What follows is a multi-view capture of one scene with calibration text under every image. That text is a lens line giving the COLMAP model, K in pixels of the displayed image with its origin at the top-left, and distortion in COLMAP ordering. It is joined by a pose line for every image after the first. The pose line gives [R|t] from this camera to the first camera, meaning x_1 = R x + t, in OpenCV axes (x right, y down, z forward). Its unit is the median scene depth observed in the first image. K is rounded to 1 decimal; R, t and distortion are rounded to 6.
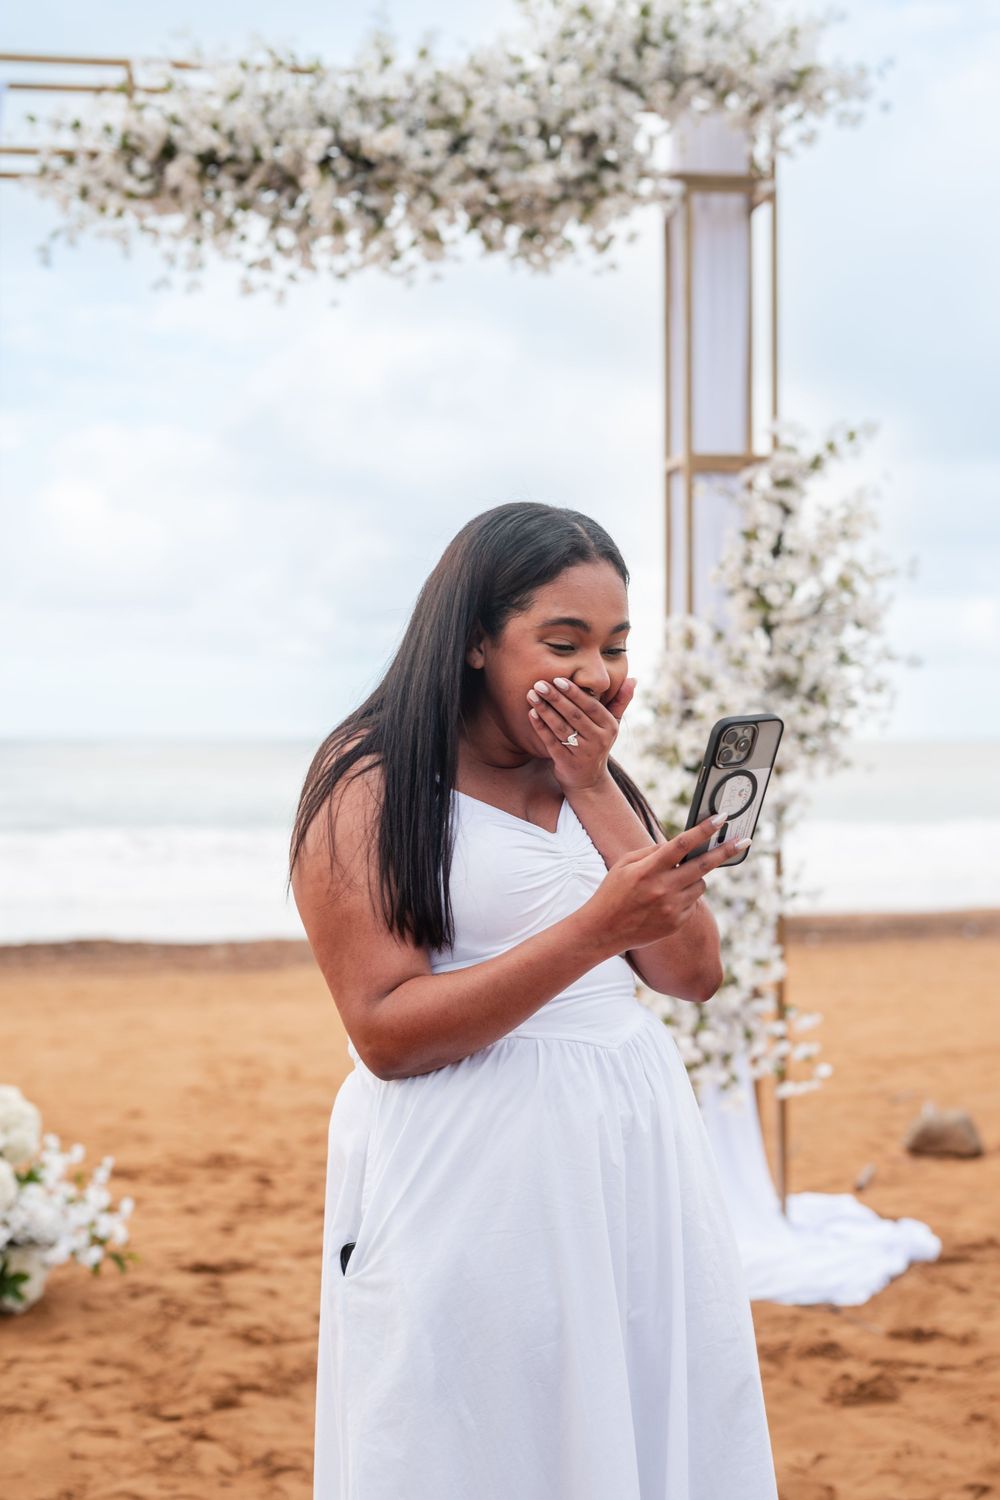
lens RADIAL K [[2209.0, 0, 494.8], [0, 2209.0, 752.7], [0, 0, 1]] dist [-0.012312, 0.037308]
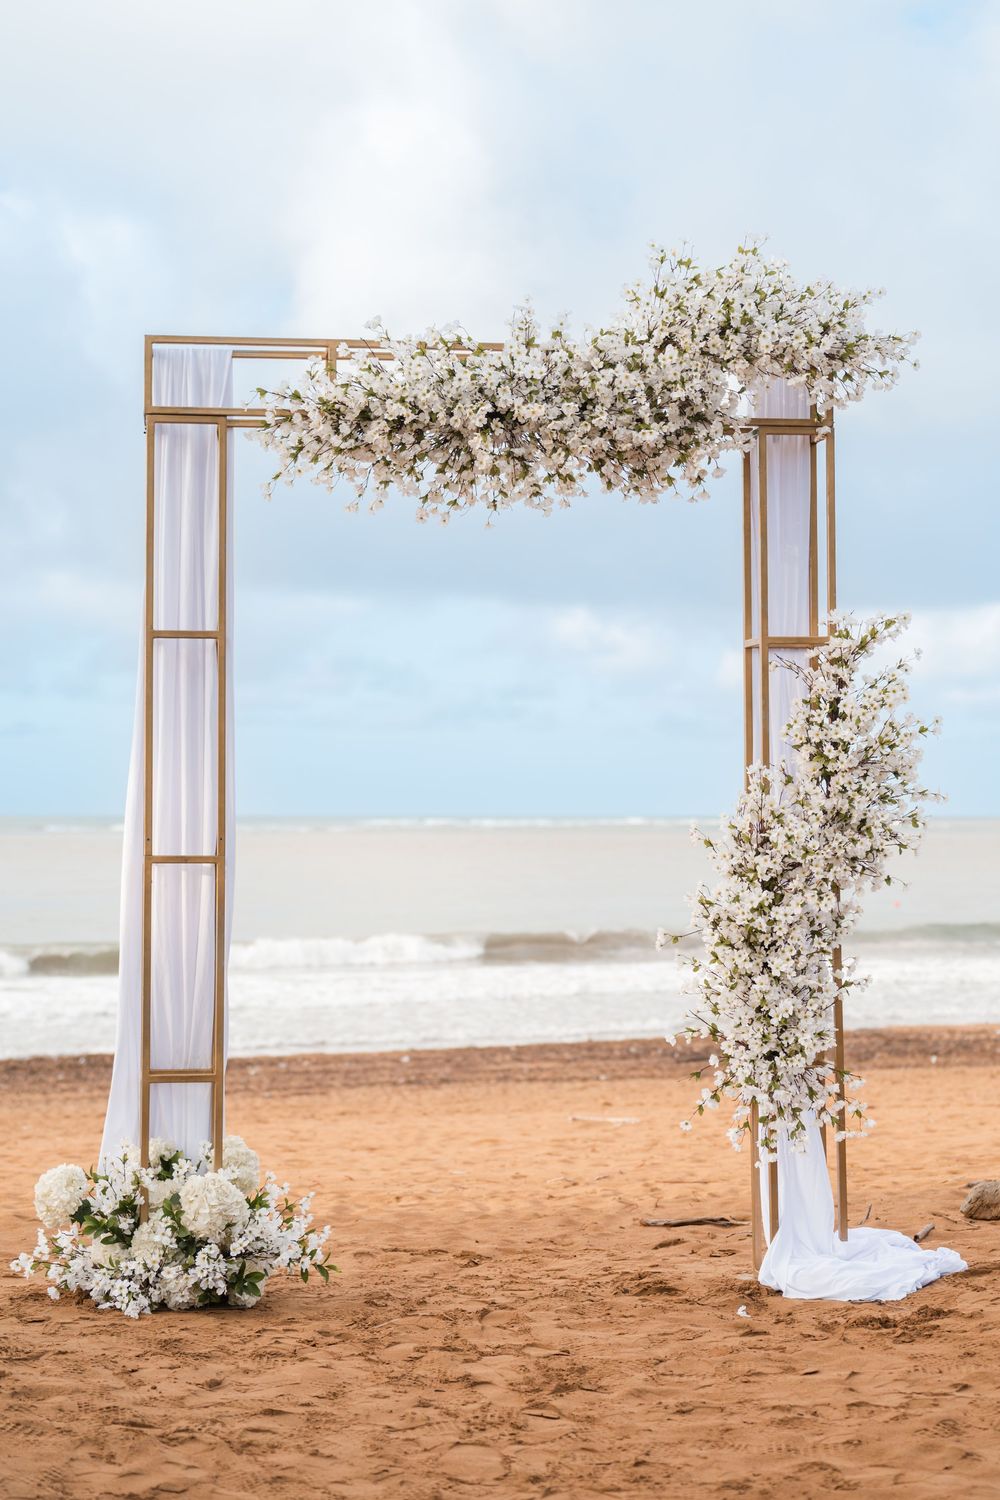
lens RADIAL K [[2775.7, 0, 499.1], [0, 2775.7, 705.5], [0, 0, 1]] dist [0.003901, 0.037242]
pose [[0.999864, -0.002198, -0.016370, -0.040778], [0.001458, 0.998981, -0.045119, -0.024908], [0.016452, 0.045089, 0.998847, -0.630870]]
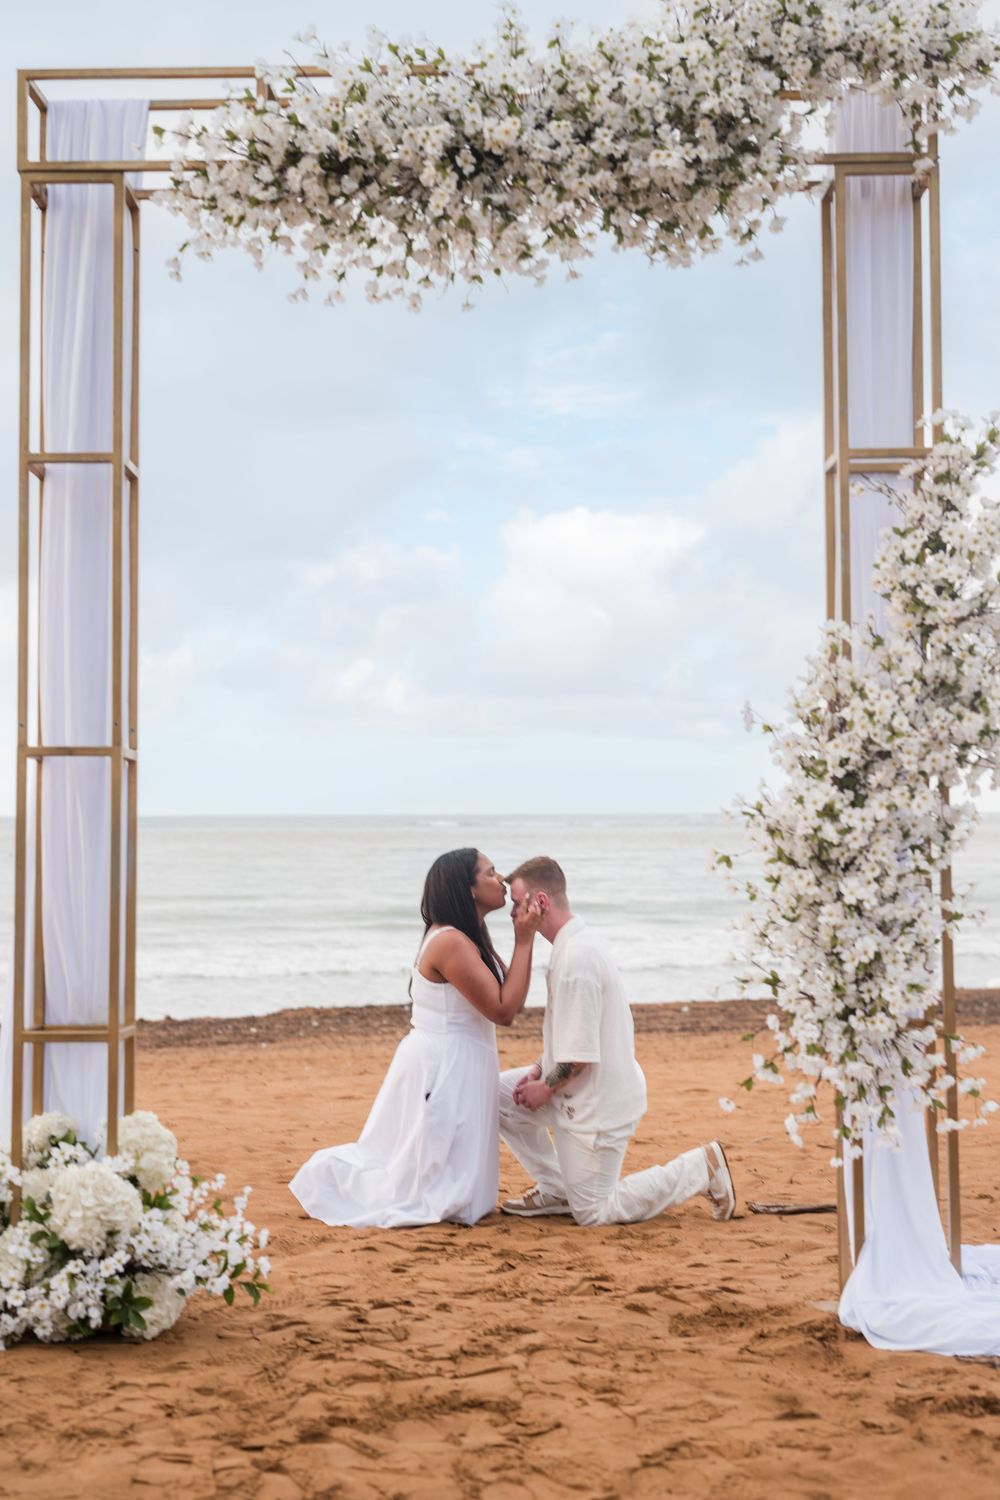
lens RADIAL K [[2177.0, 0, 505.7], [0, 2177.0, 772.1], [0, 0, 1]] dist [0.010452, -0.043089]
pose [[0.987270, -0.008161, -0.158842, 0.096071], [0.004013, 0.999643, -0.026413, 0.027493], [0.159001, 0.025439, 0.986951, 0.062441]]
